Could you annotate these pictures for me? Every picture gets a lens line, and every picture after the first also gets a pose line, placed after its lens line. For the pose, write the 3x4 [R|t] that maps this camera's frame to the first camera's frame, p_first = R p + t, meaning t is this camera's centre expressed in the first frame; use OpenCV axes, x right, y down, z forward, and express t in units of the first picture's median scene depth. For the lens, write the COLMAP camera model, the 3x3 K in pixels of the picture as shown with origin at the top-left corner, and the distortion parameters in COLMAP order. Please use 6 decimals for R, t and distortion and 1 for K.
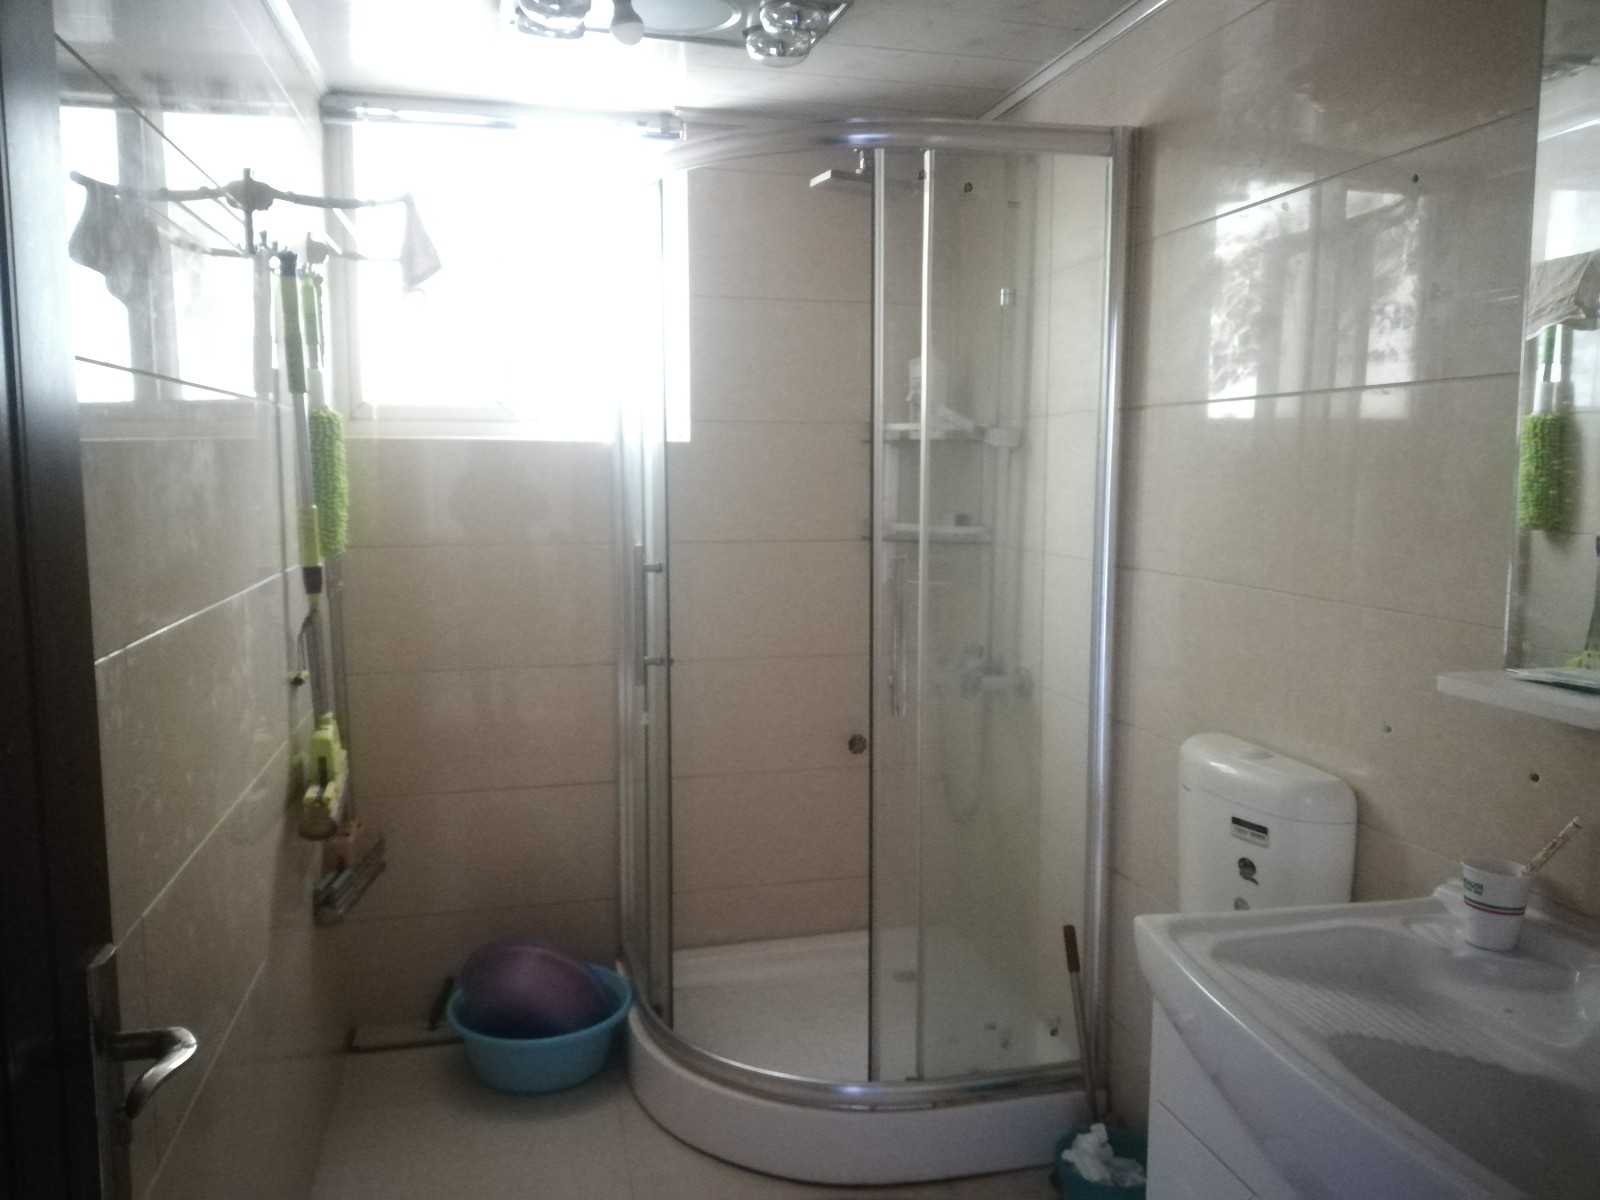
lens RADIAL K [[1197.9, 0, 801.9], [0, 1197.9, 593.4], [0, 0, 1]] dist [0.042742, -0.061201]
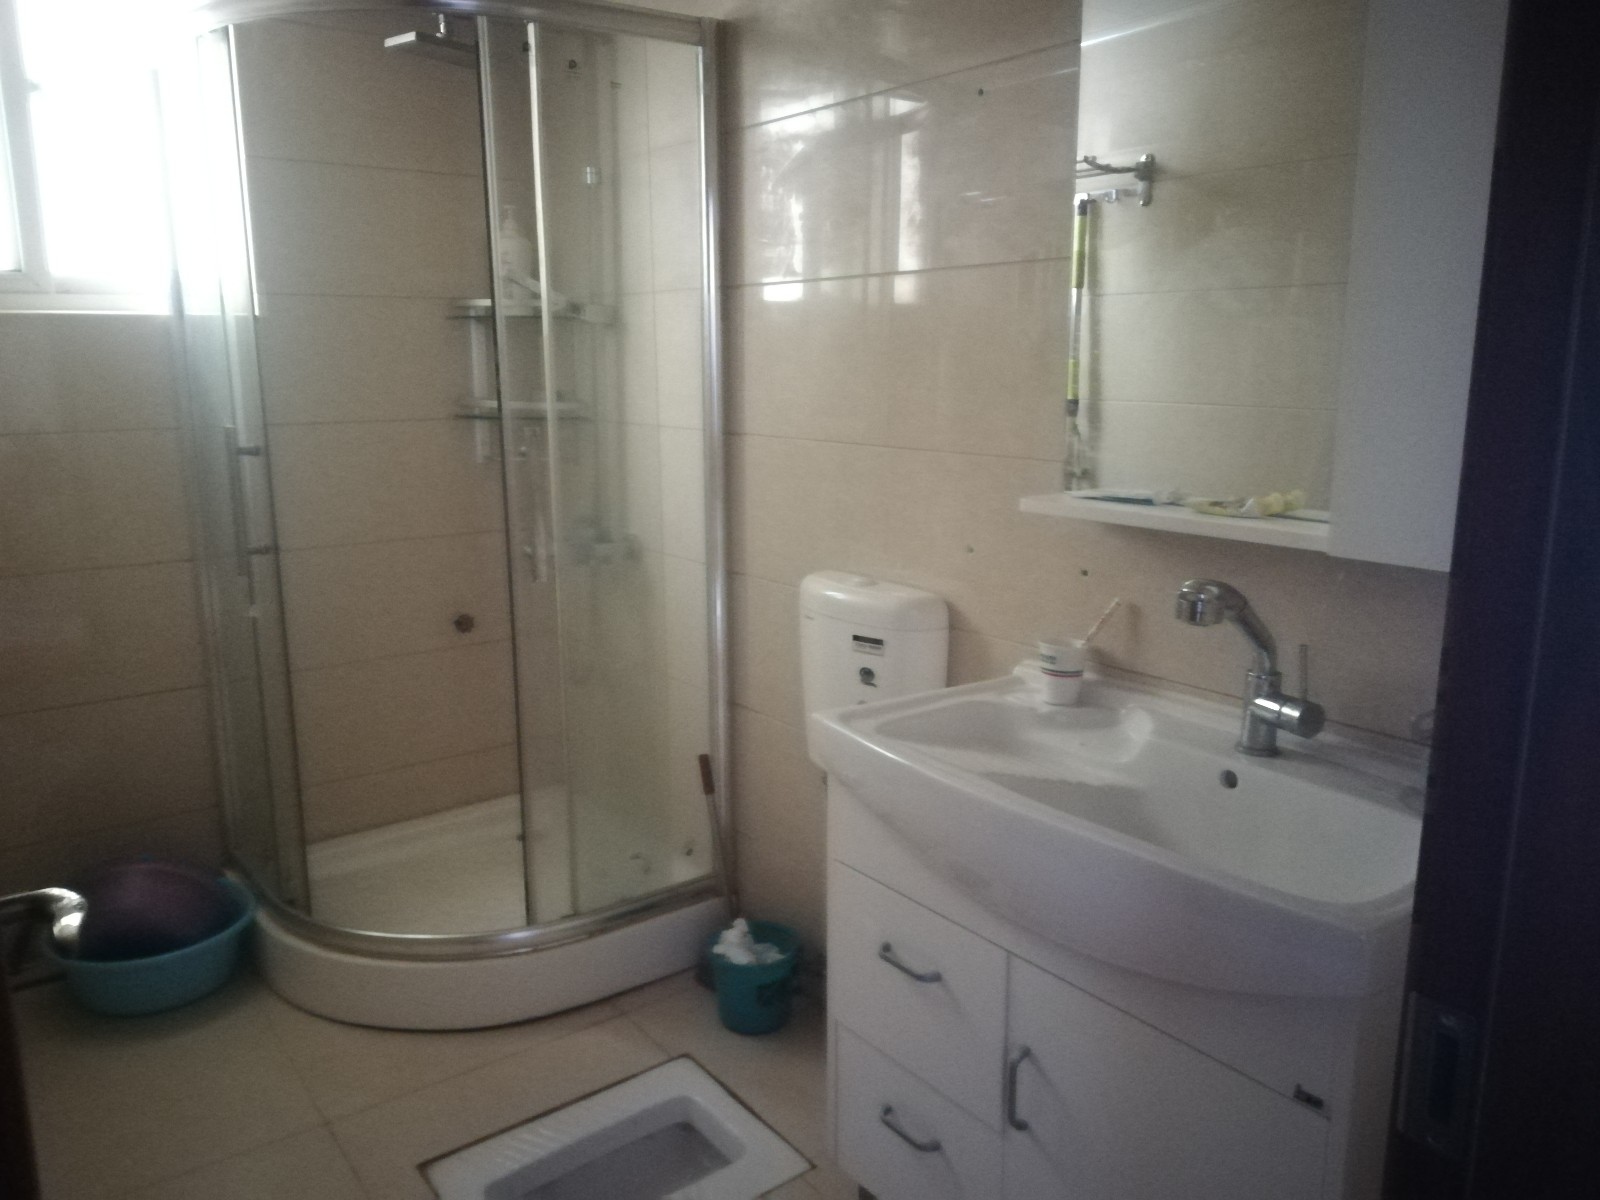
lens RADIAL K [[1197.9, 0, 788.3], [0, 1197.9, 589.0], [0, 0, 1]] dist [0.042742, -0.061201]
pose [[0.922506, -0.080458, 0.377504, -0.111625], [0.047514, 0.994266, 0.095802, 0.017898], [-0.383047, -0.070441, 0.921039, -0.049122]]
